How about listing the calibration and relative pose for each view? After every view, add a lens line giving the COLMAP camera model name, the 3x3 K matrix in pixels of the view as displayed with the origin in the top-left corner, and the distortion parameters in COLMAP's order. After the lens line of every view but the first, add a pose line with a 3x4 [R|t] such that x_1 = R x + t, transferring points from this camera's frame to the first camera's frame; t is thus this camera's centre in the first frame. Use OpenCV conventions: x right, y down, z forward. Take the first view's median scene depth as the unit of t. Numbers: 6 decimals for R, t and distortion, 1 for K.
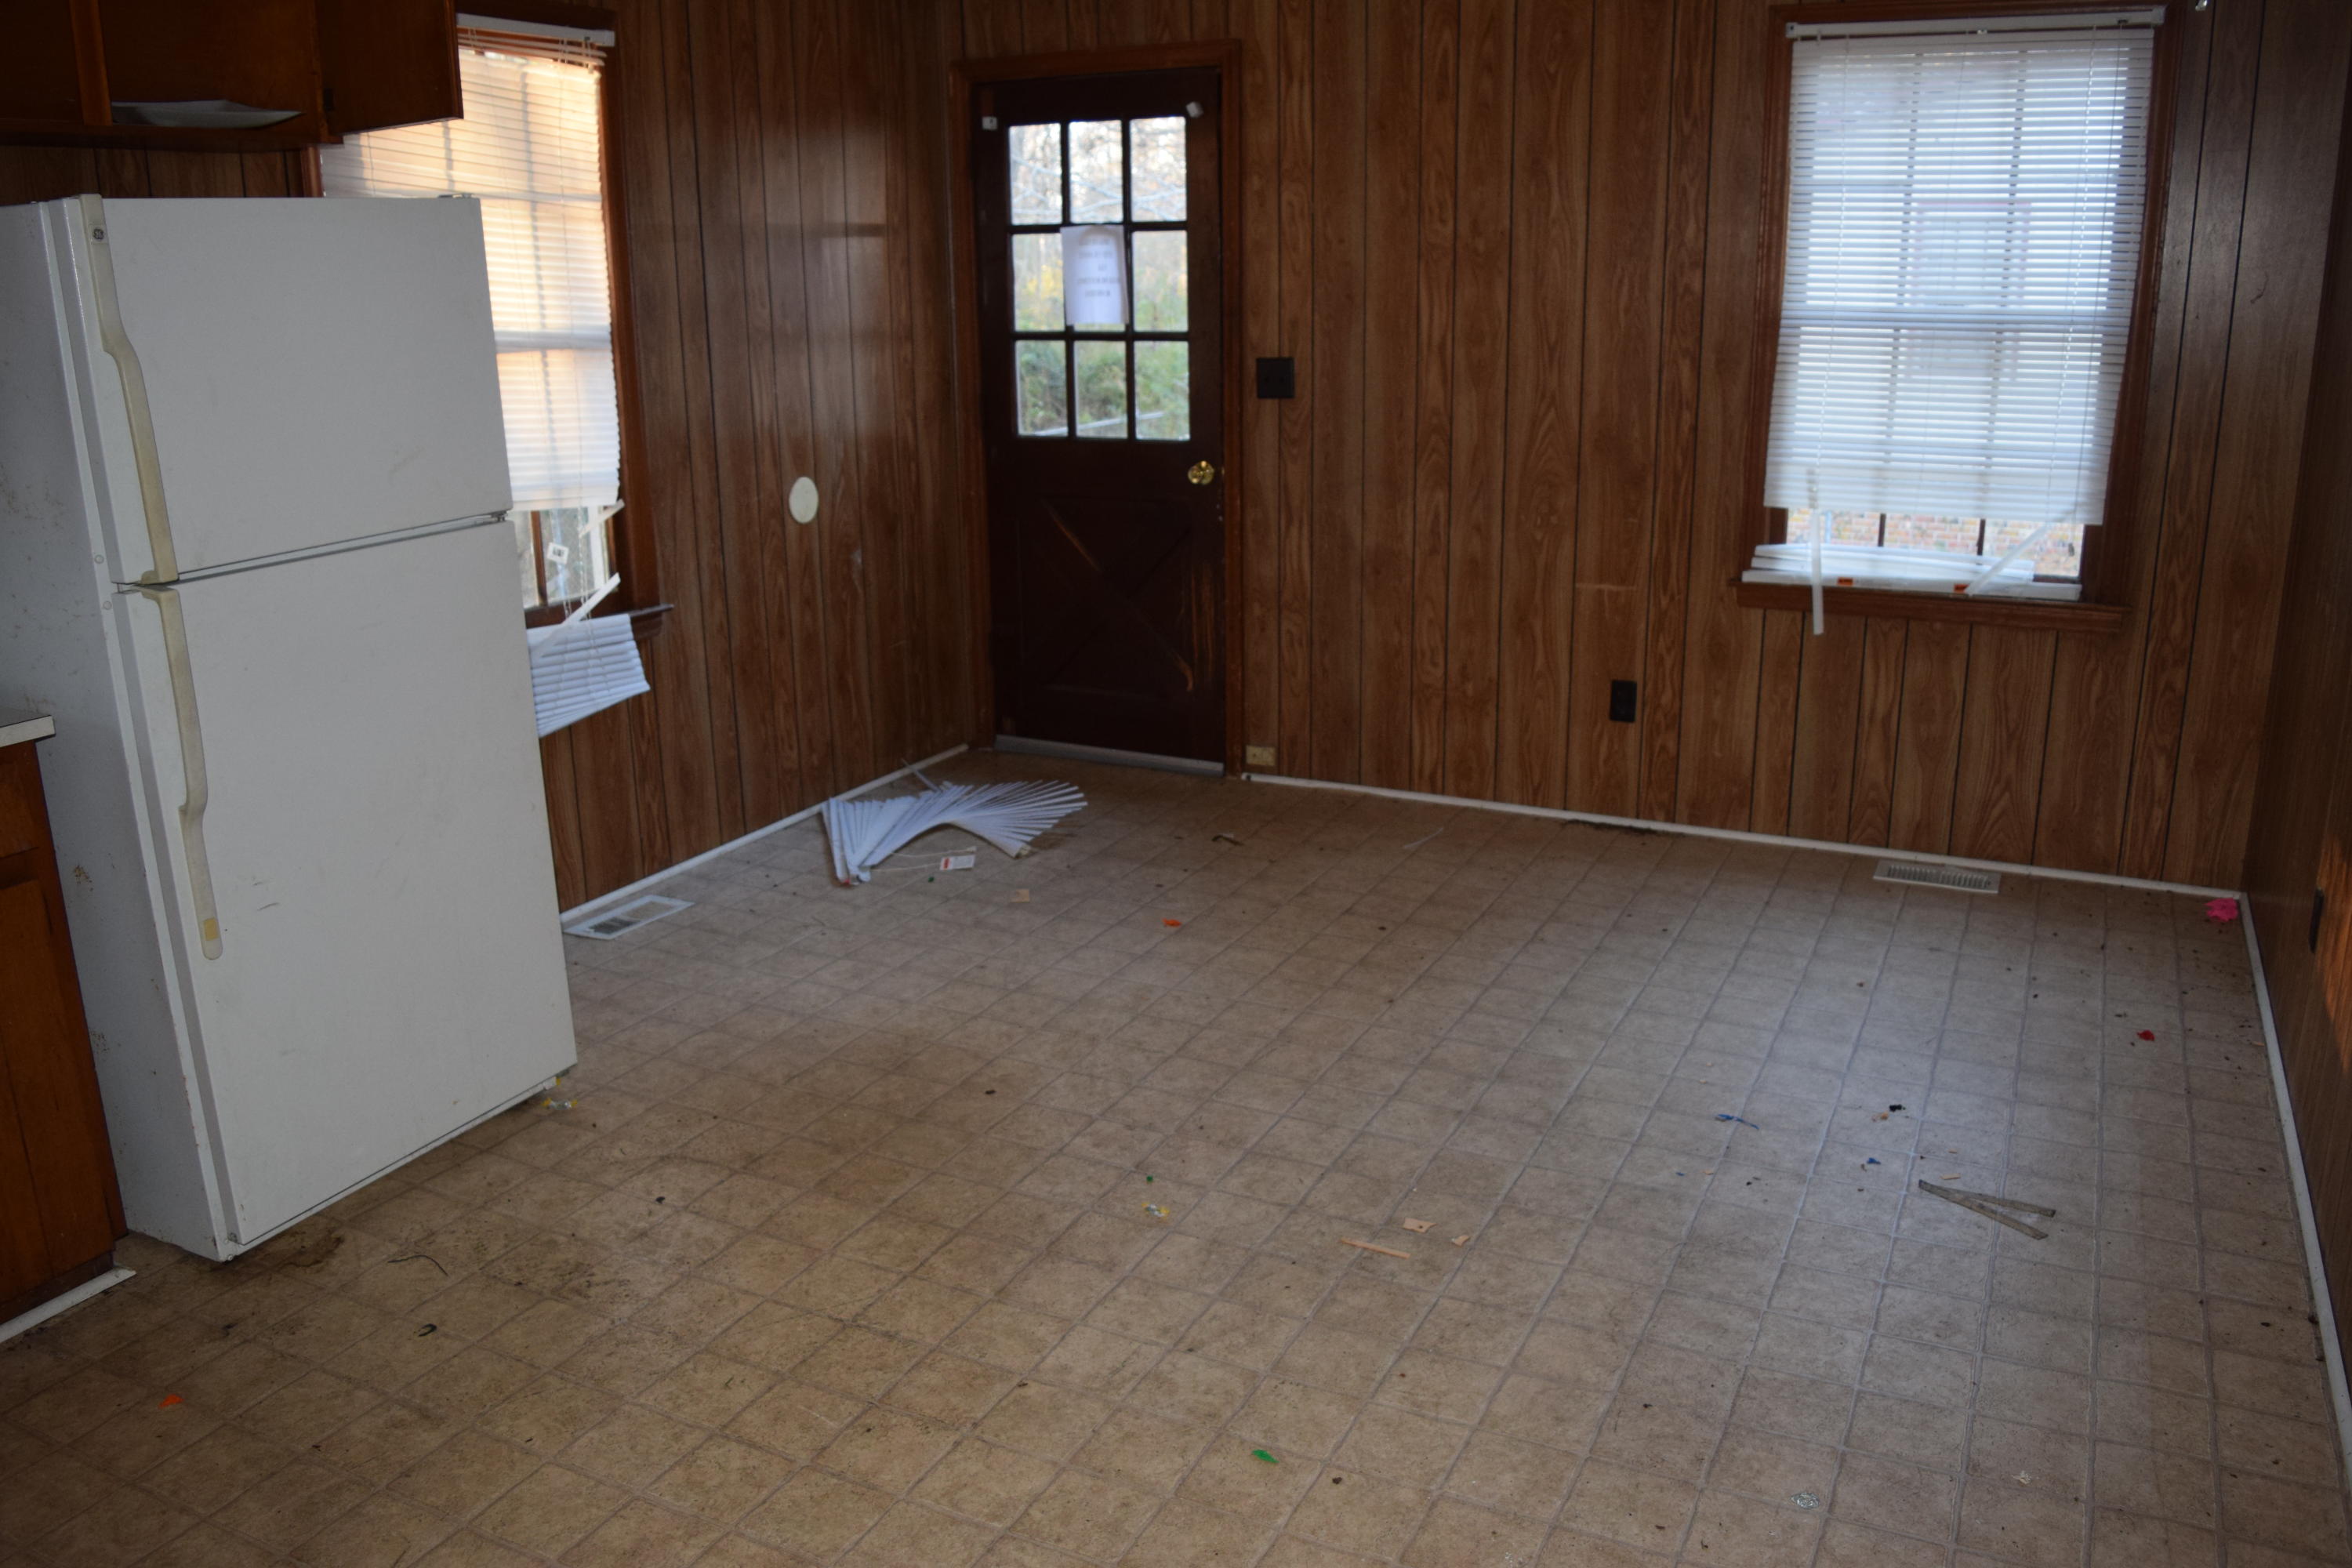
lens RADIAL K [[1838.8, 0, 1176.0], [0, 1838.8, 784.0], [0, 0, 1]] dist [-0.090482, 0.015077]
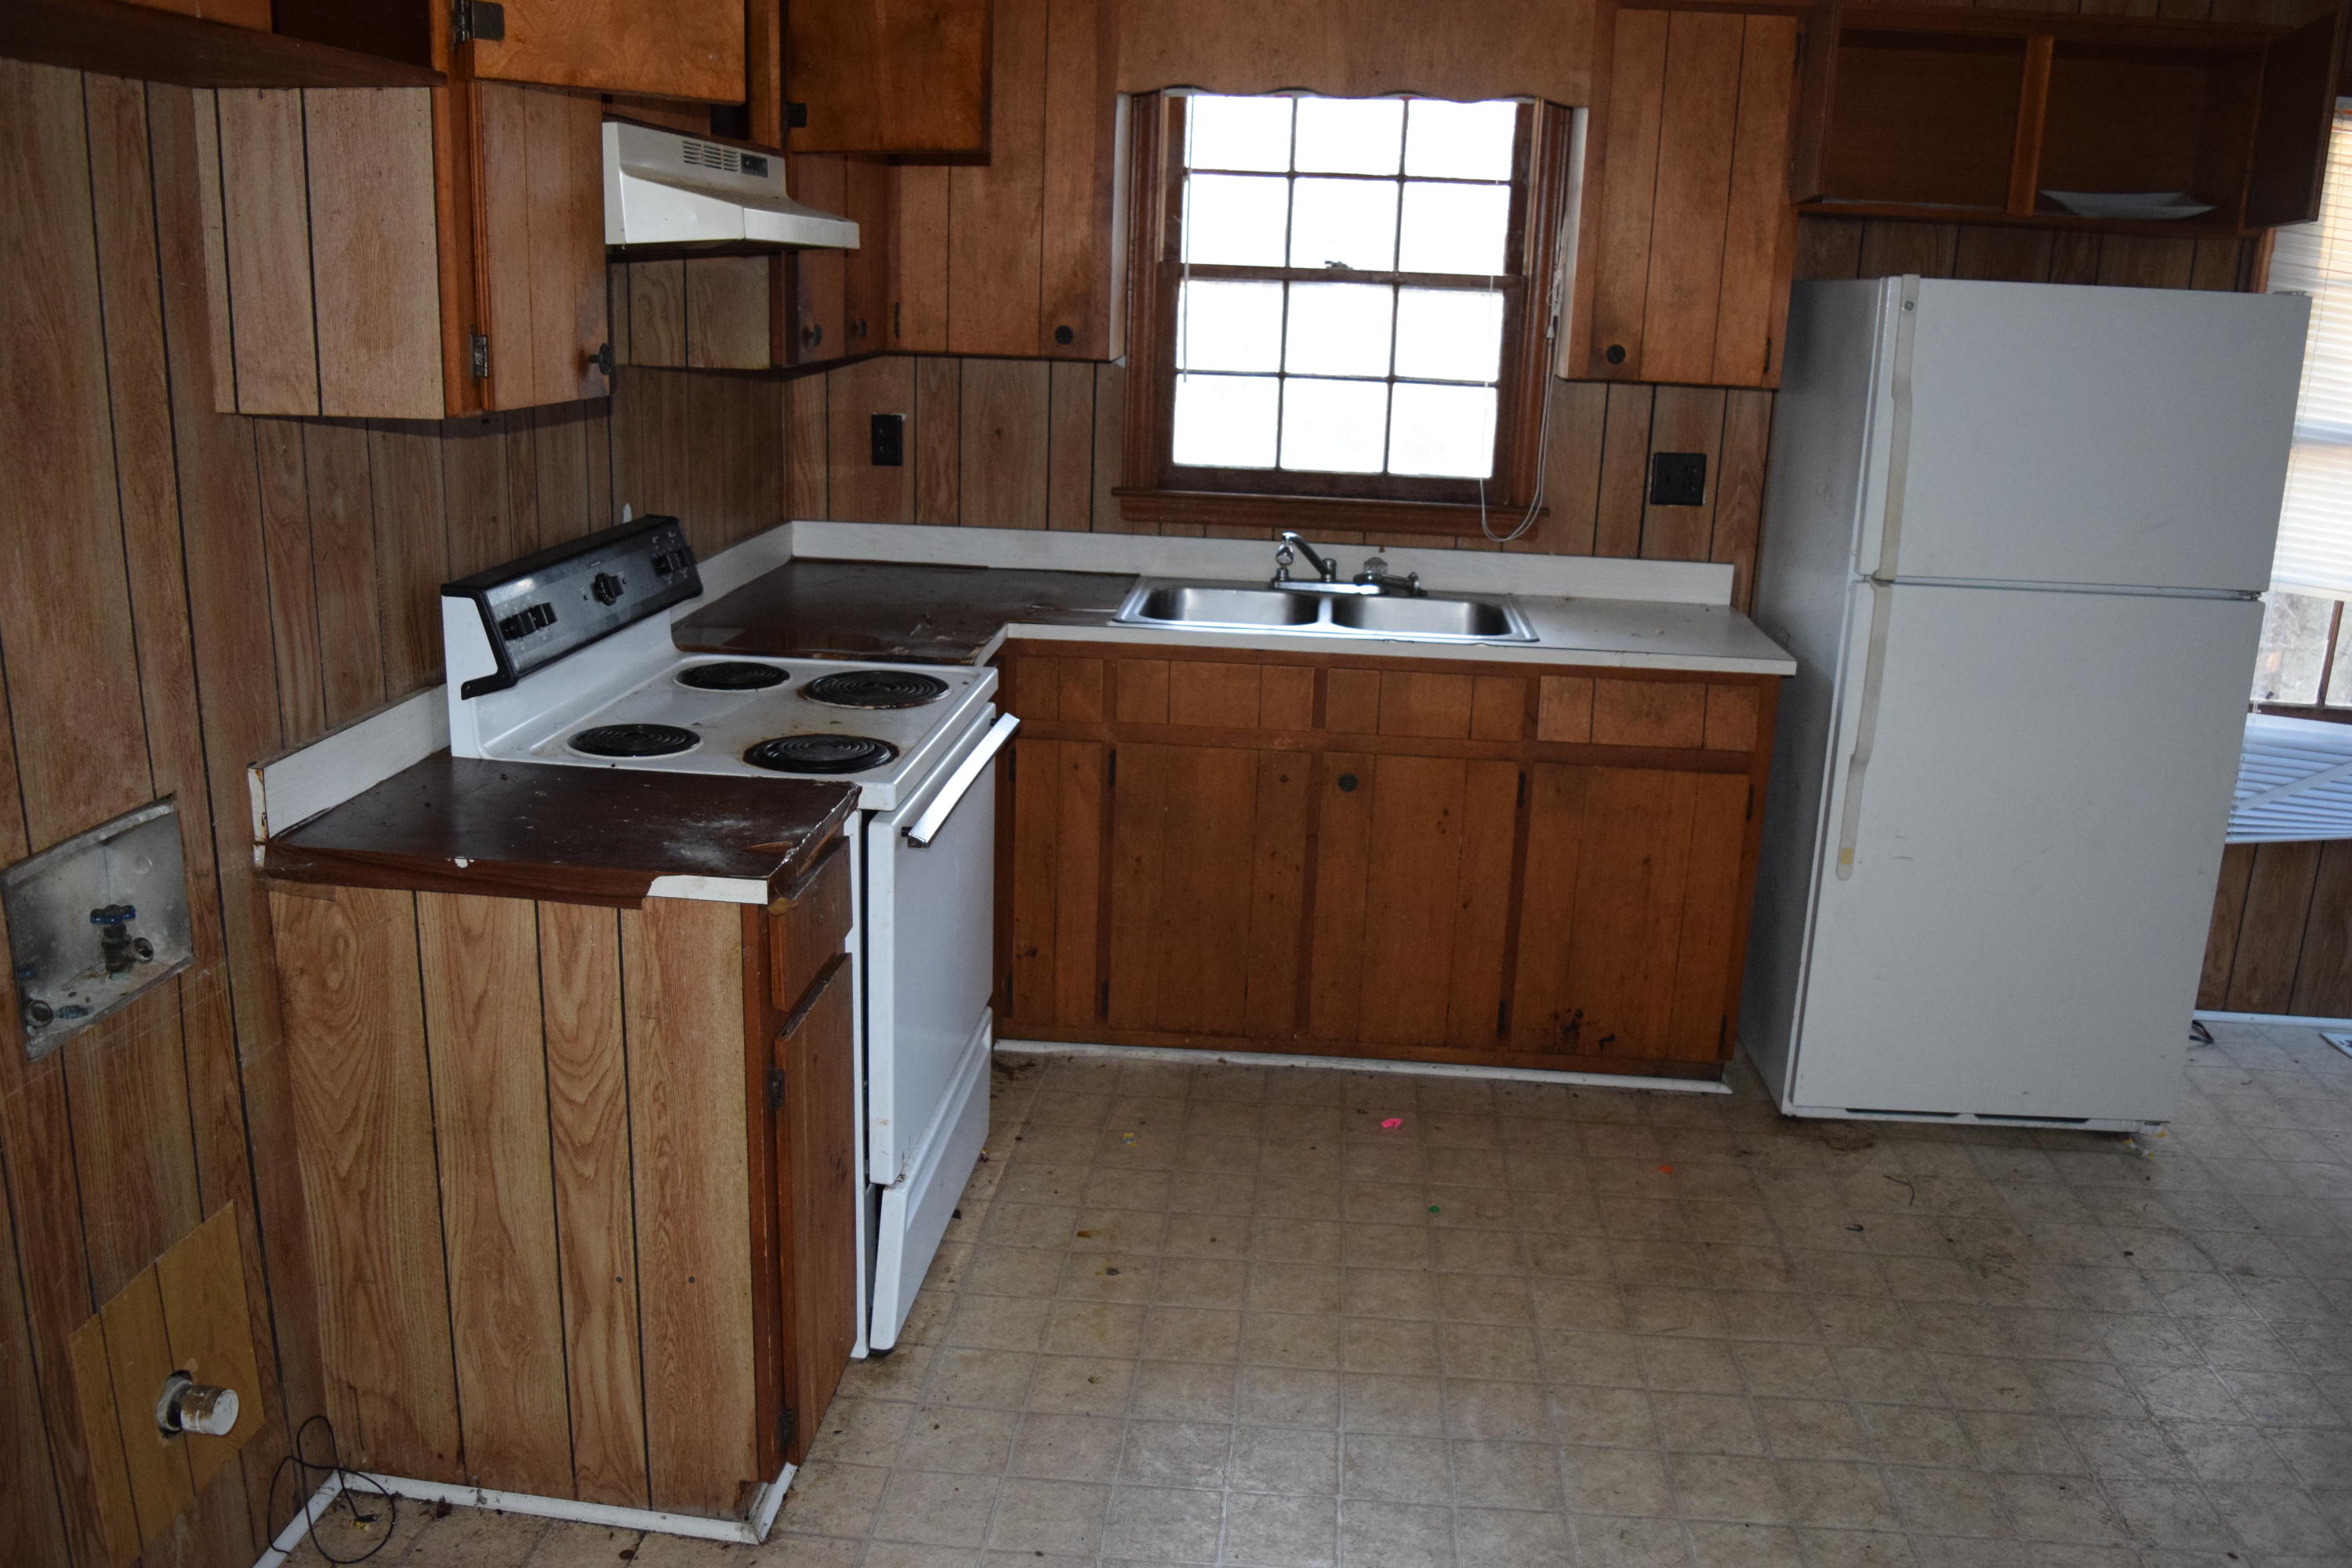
lens RADIAL K [[1838.8, 0, 1176.0], [0, 1838.8, 784.0], [0, 0, 1]] dist [-0.090482, 0.015077]
pose [[0.364689, 0.268441, -0.891595, 0.395055], [-0.287989, 0.943109, 0.166155, -0.041207], [0.885474, 0.196175, 0.421249, 0.039202]]
